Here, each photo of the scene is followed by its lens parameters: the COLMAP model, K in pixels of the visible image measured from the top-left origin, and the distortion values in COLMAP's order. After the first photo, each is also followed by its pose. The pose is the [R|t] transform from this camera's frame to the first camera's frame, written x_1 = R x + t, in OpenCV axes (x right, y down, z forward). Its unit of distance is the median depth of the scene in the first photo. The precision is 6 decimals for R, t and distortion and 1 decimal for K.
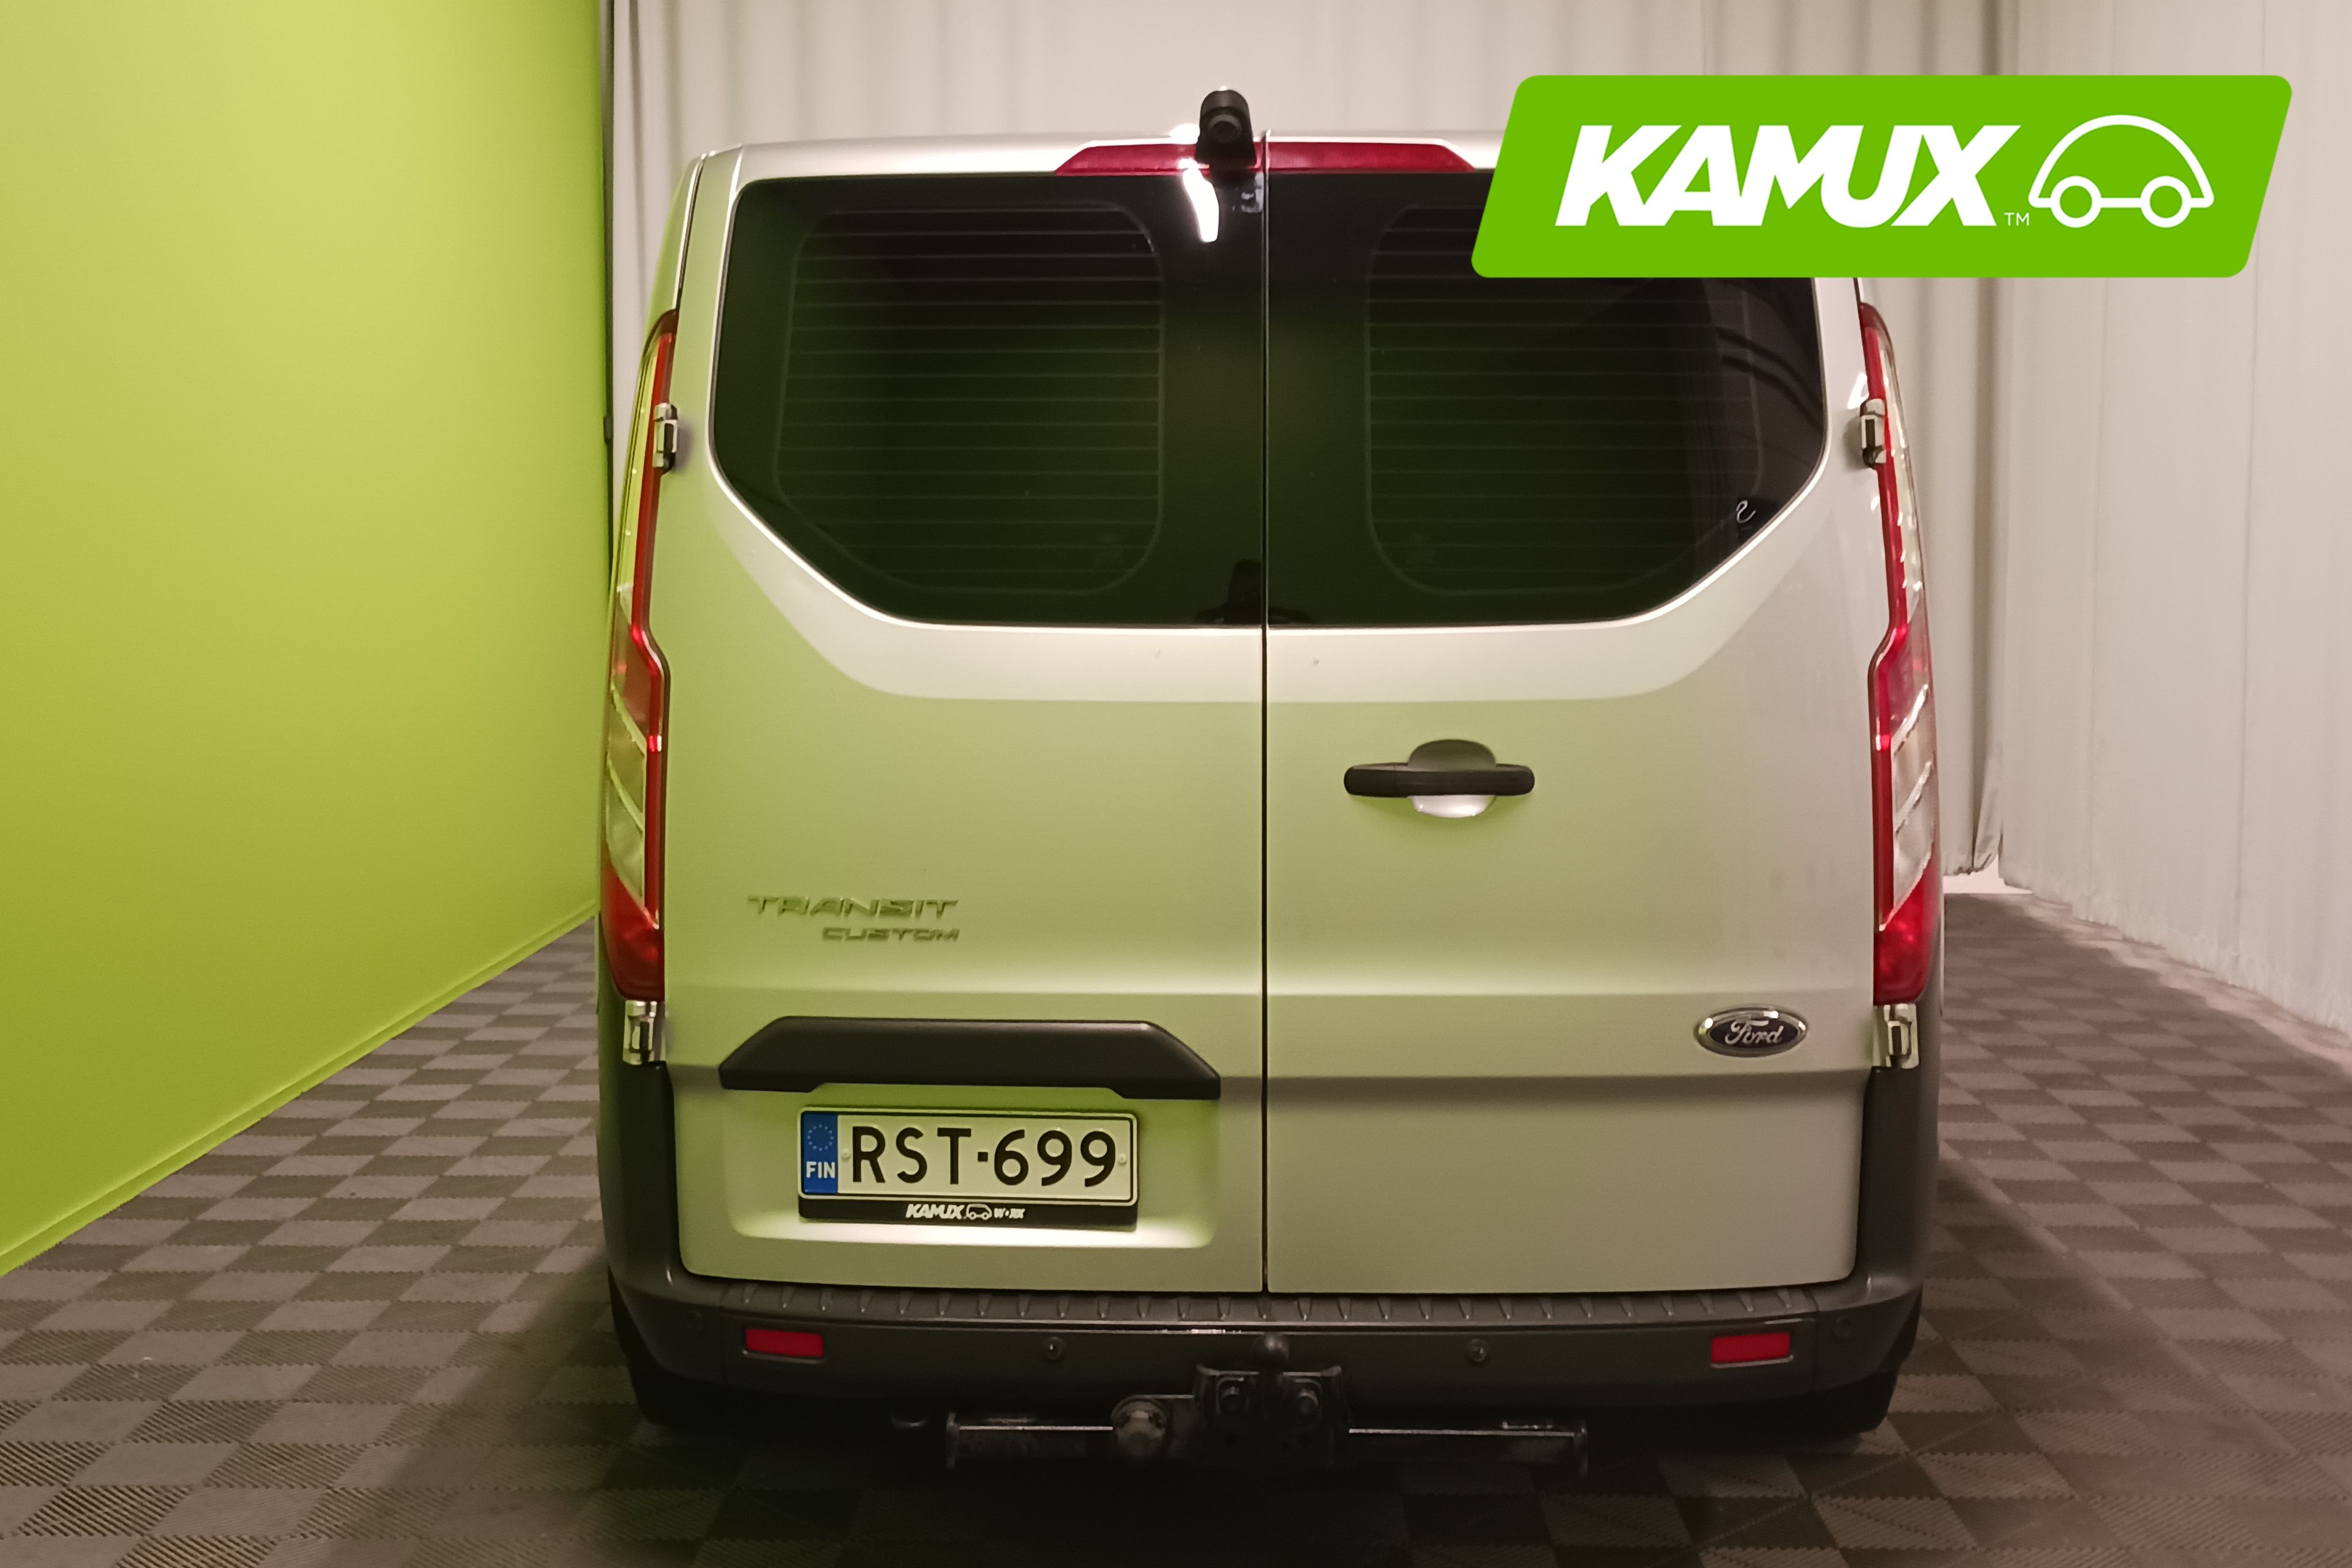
lens RADIAL K [[2780.9, 0, 1290.9], [0, 2780.9, 787.1], [0, 0, 1]] dist [0.234370, -0.813452]
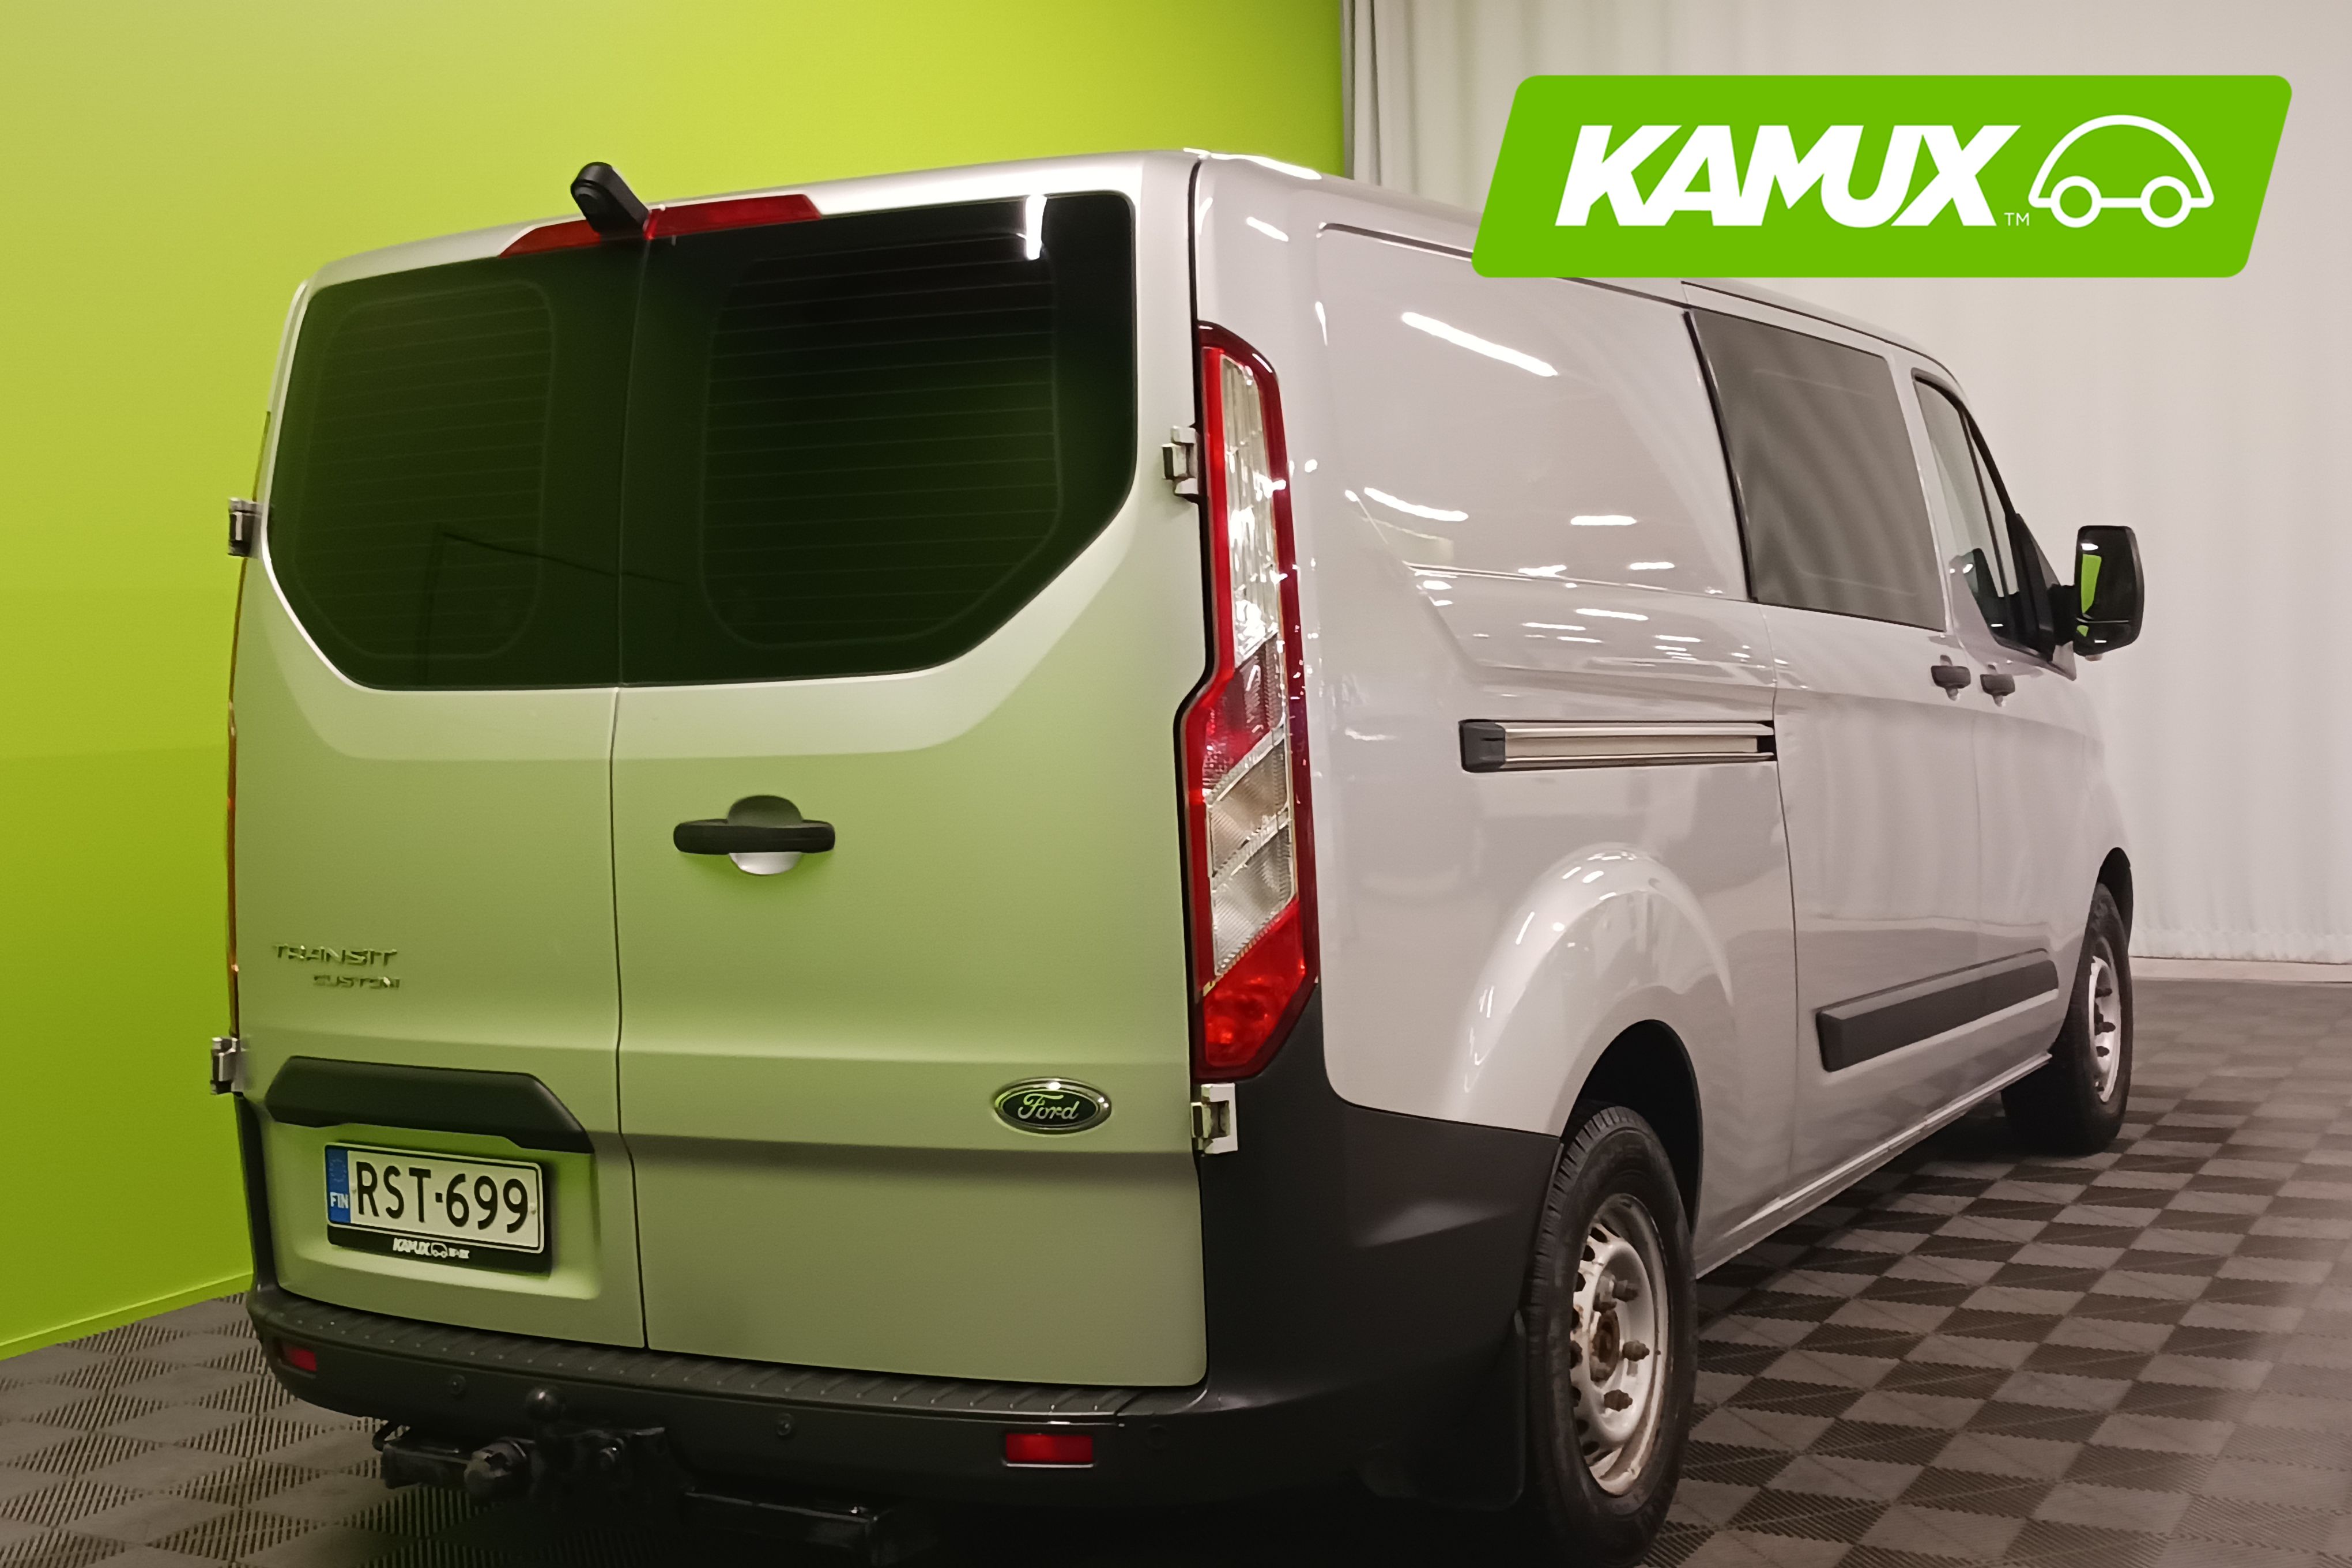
lens RADIAL K [[2780.9, 0, 1290.9], [0, 2780.9, 787.1], [0, 0, 1]] dist [0.234370, -0.813452]
pose [[0.892802, -0.006480, -0.450403, 0.651330], [-0.004901, 0.999698, -0.024098, 0.002775], [0.450423, 0.023722, 0.892500, 0.198198]]
